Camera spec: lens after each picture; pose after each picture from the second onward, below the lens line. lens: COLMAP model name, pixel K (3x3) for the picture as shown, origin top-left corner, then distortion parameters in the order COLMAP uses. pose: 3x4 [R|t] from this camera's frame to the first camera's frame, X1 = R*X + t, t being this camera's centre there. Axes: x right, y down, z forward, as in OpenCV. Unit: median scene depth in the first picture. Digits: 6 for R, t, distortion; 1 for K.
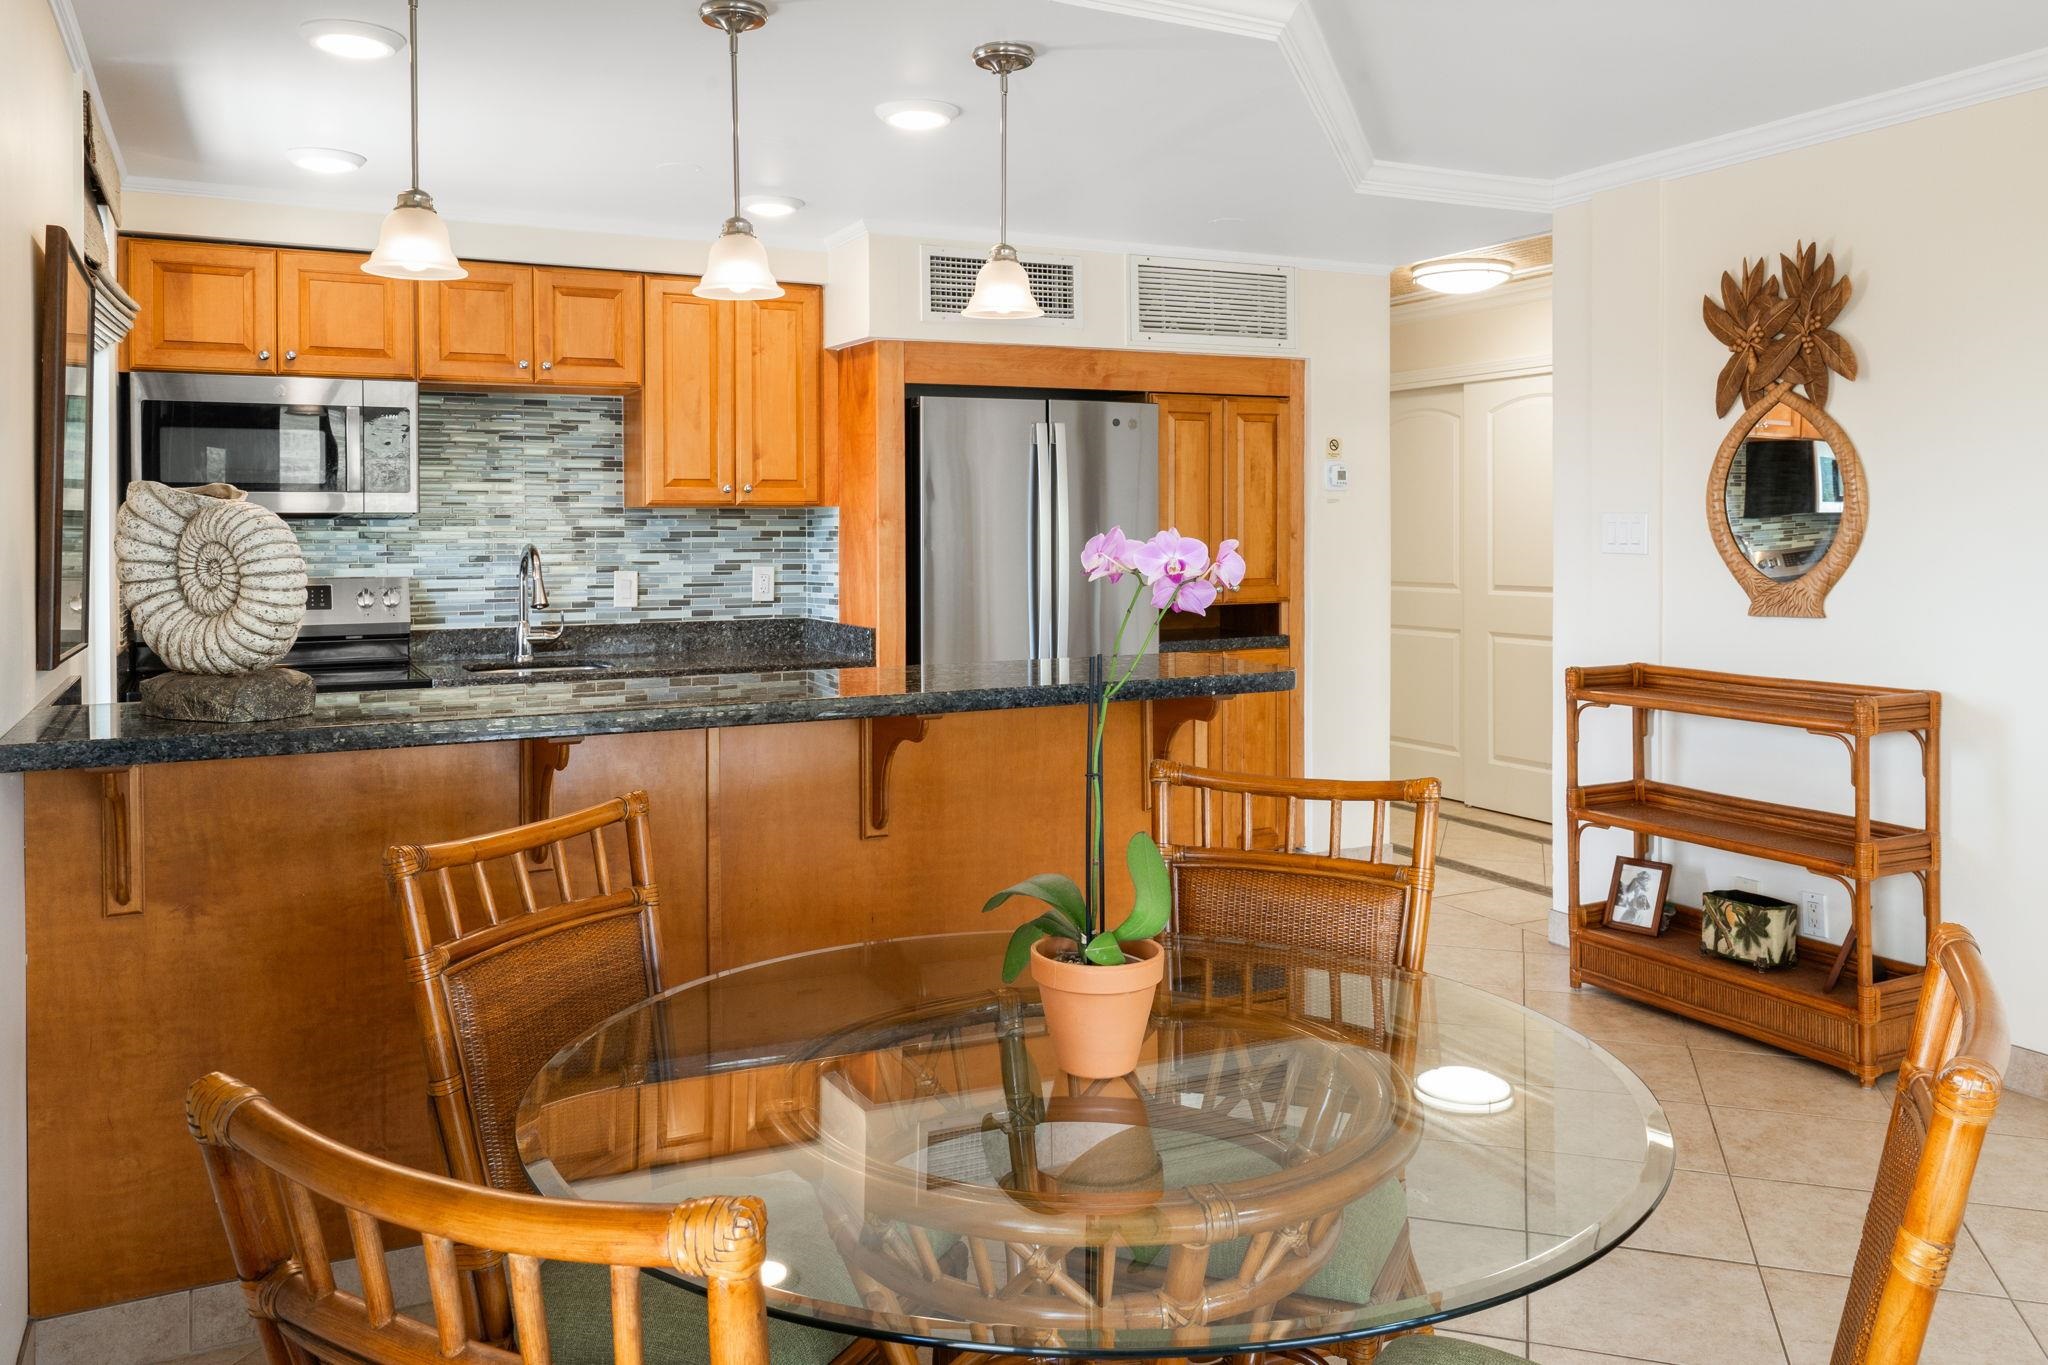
lens RADIAL K [[1556.4, 0, 1024.2], [0, 1556.4, 533.2], [0, 0, 1]] dist [0.010368, -0.004291]
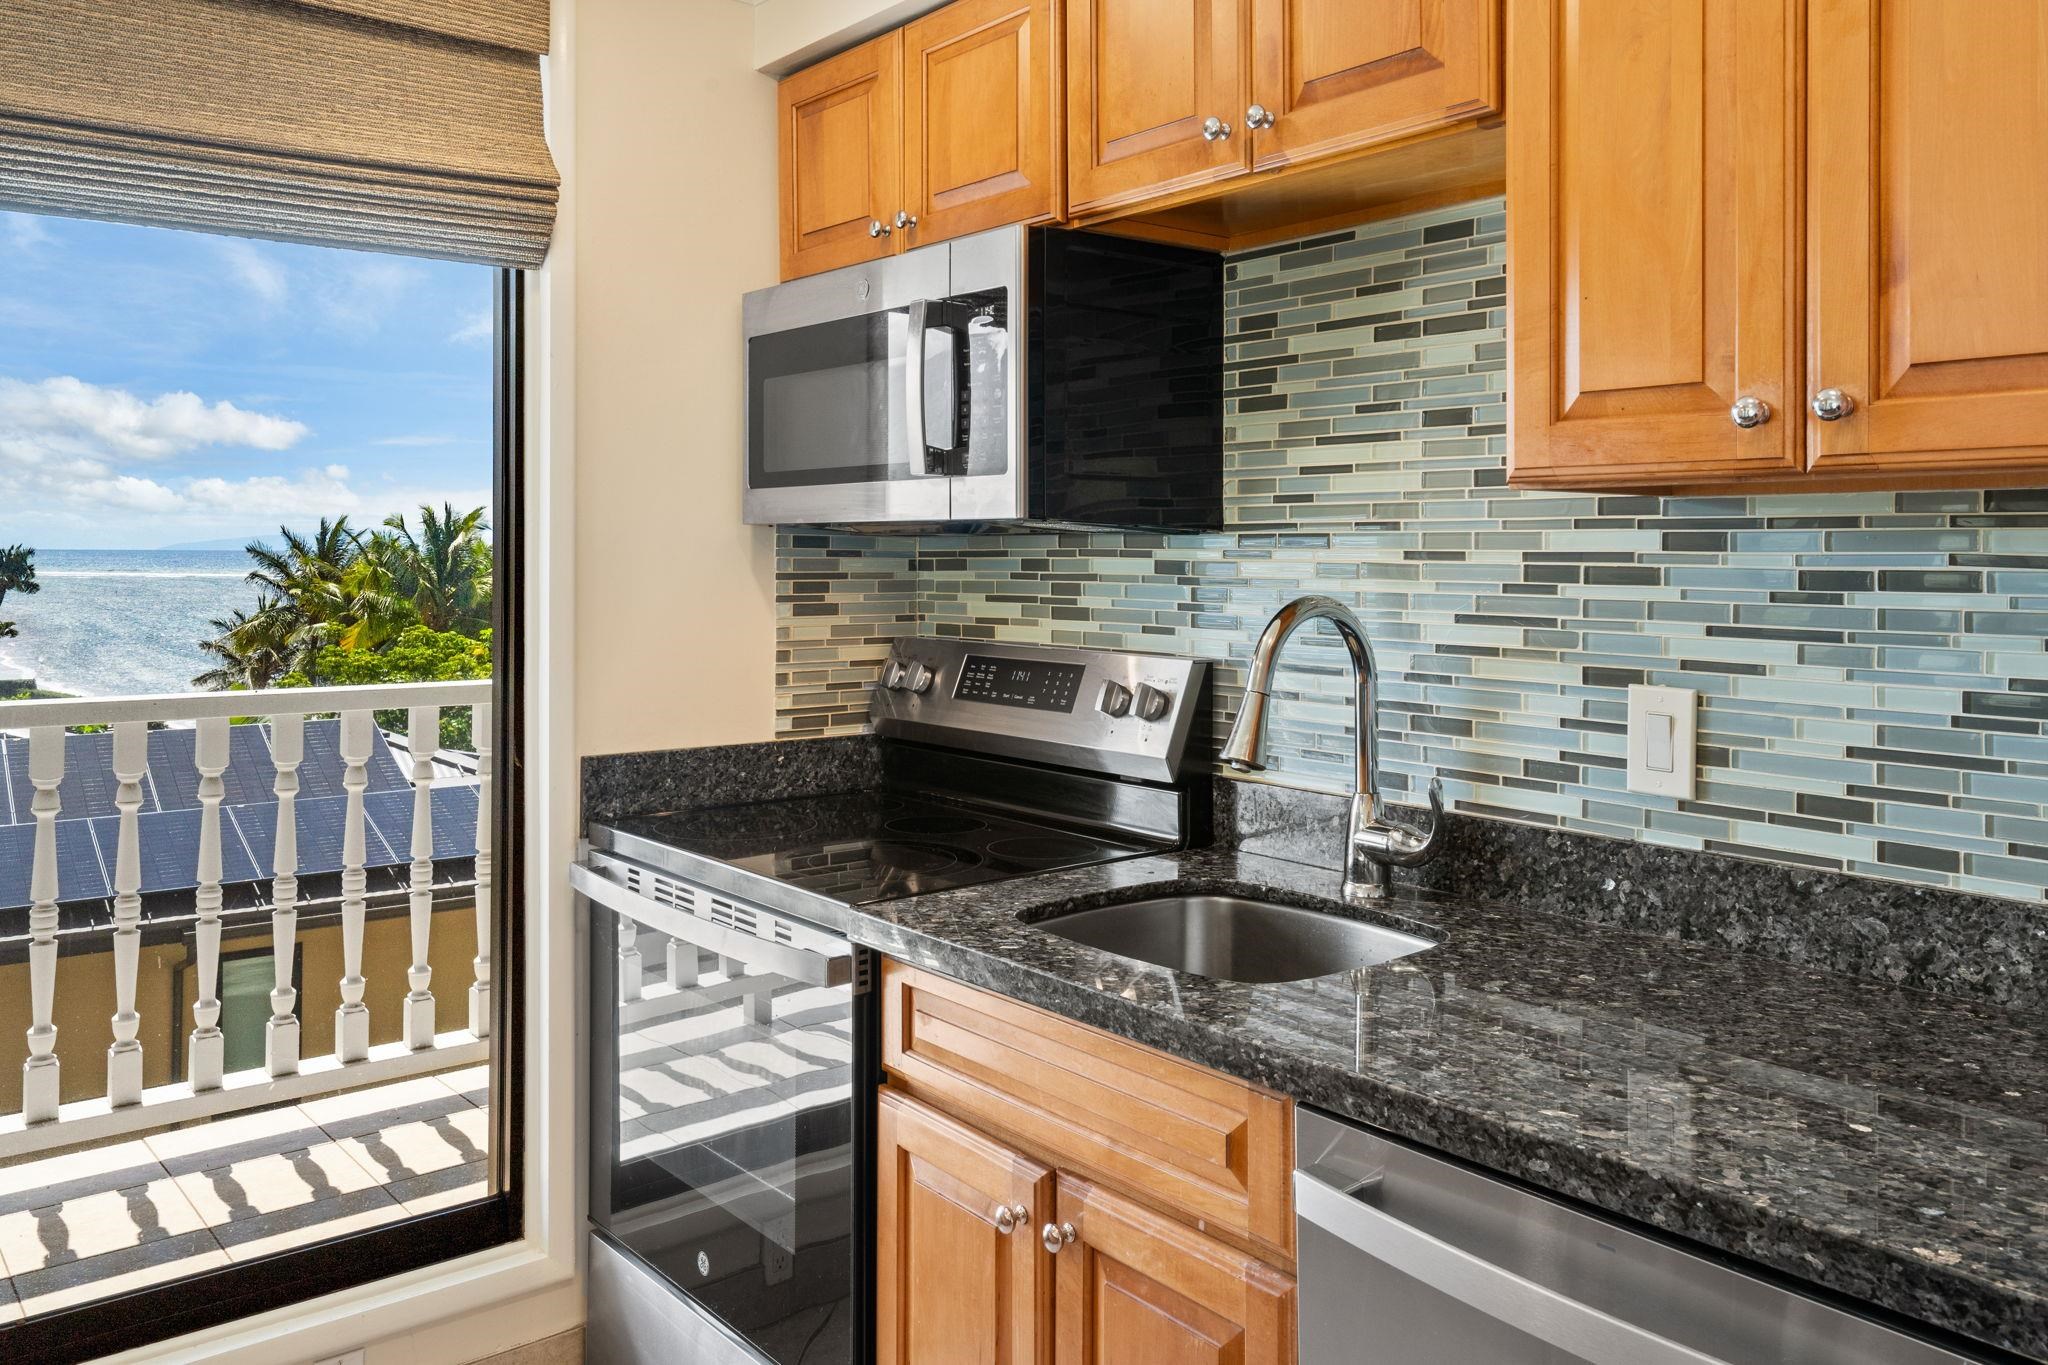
lens RADIAL K [[1556.4, 0, 1020.3], [0, 1556.4, 540.6], [0, 0, 1]] dist [0.010368, -0.004291]
pose [[0.216344, -0.002277, -0.976314, 0.040678], [-0.009592, 0.999944, -0.004457, -0.004240], [0.976270, 0.010329, 0.216310, 0.813779]]
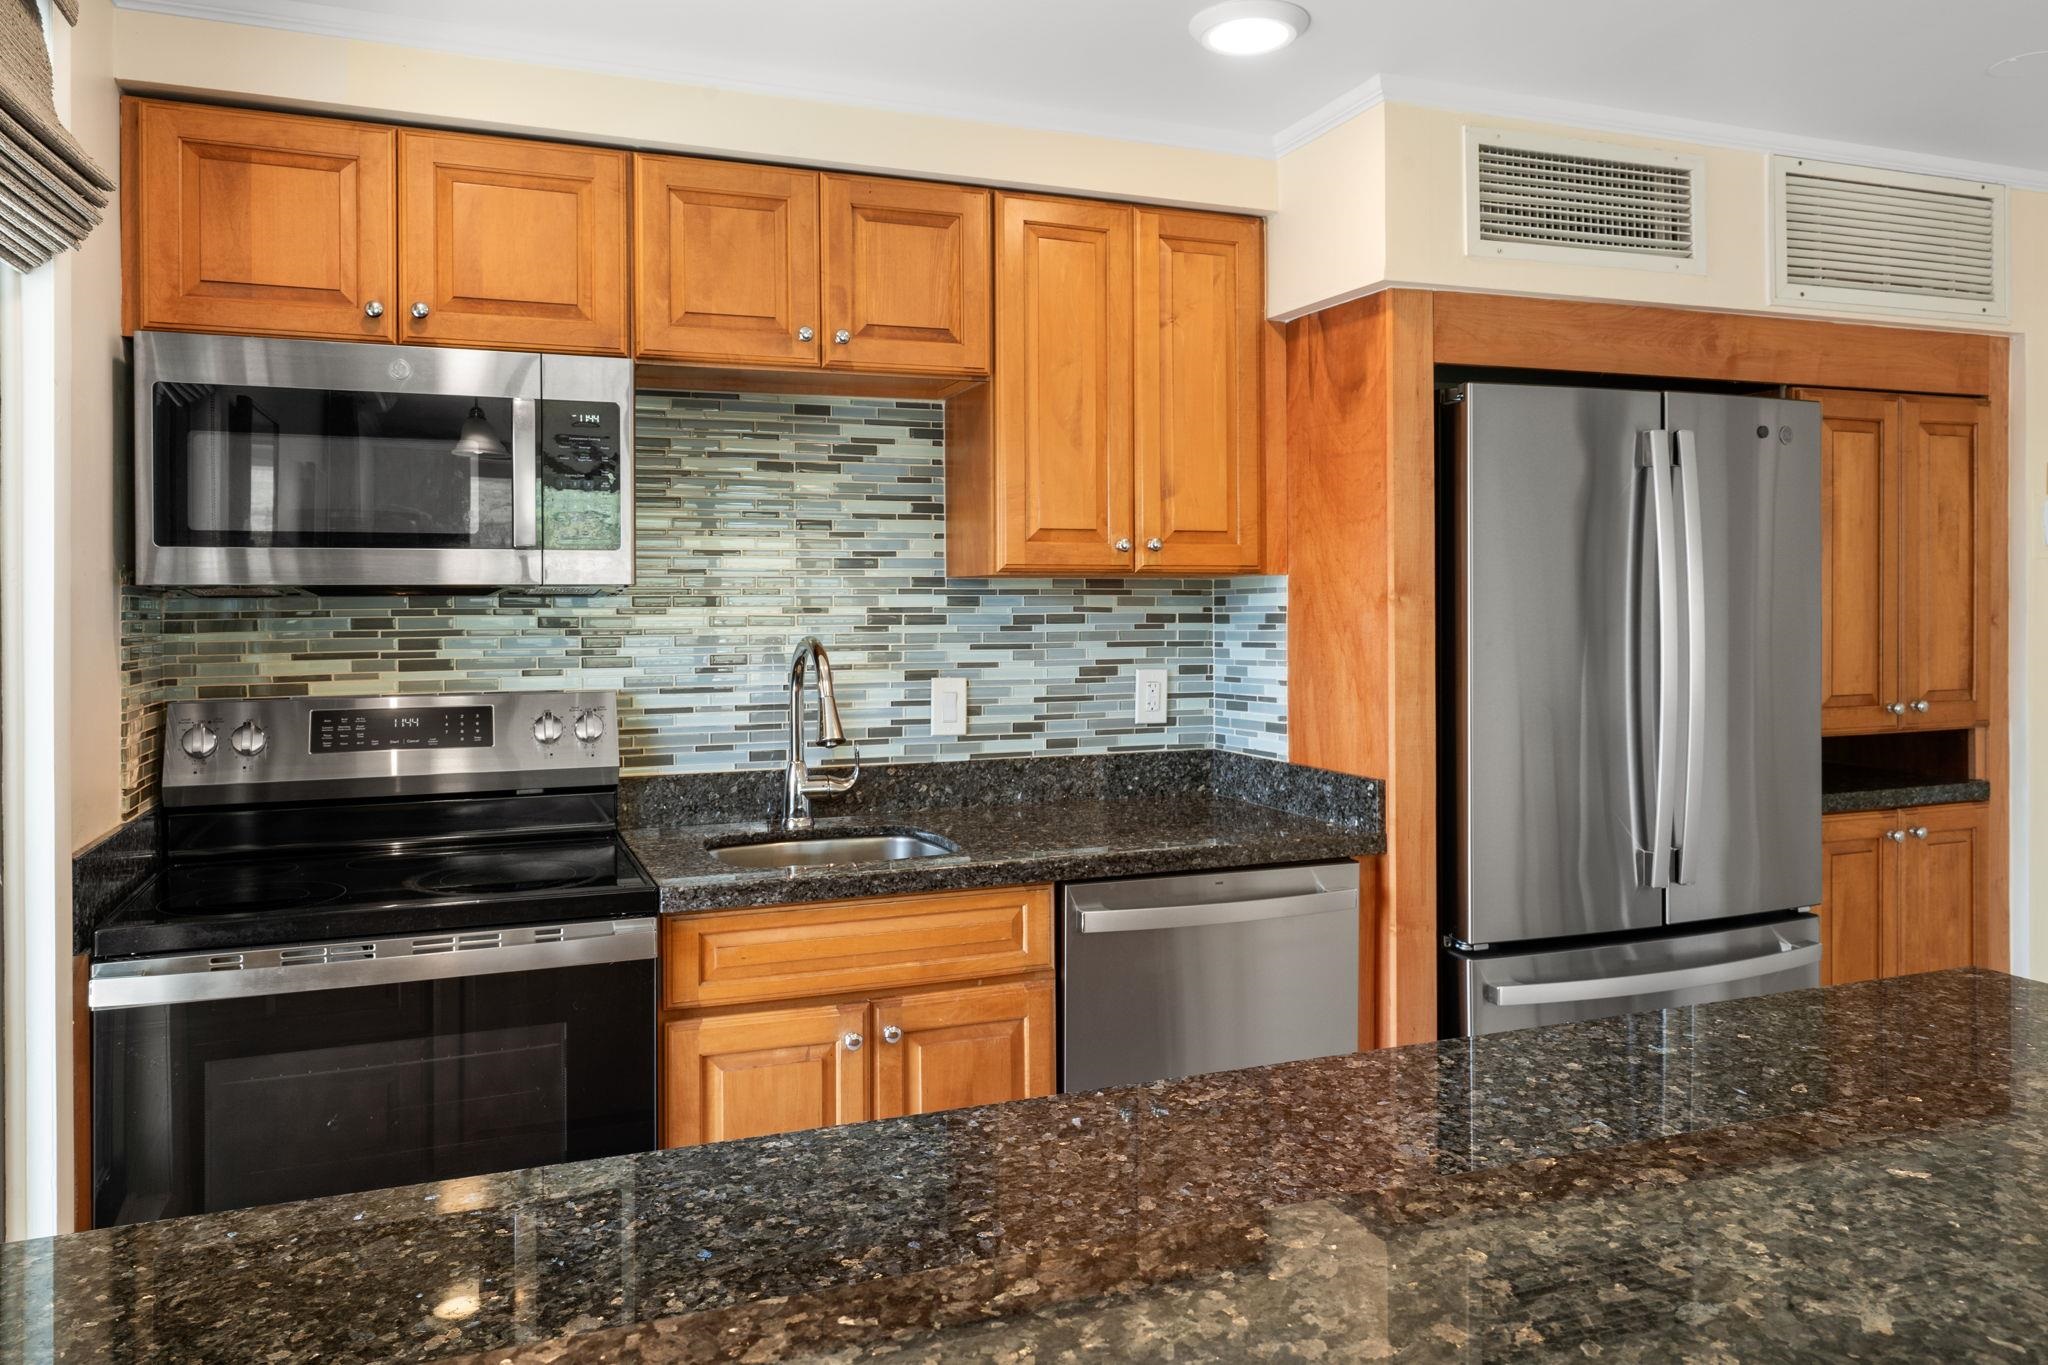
lens RADIAL K [[1432.3, 0, 1020.9], [0, 1432.3, 595.2], [0, 0, 1]] dist [0.007867, 0.001477]
pose [[0.995420, -0.002273, -0.095567, -0.175608], [0.001250, 0.999941, -0.010770, -0.002935], [0.095586, 0.010601, 0.995365, 0.436385]]
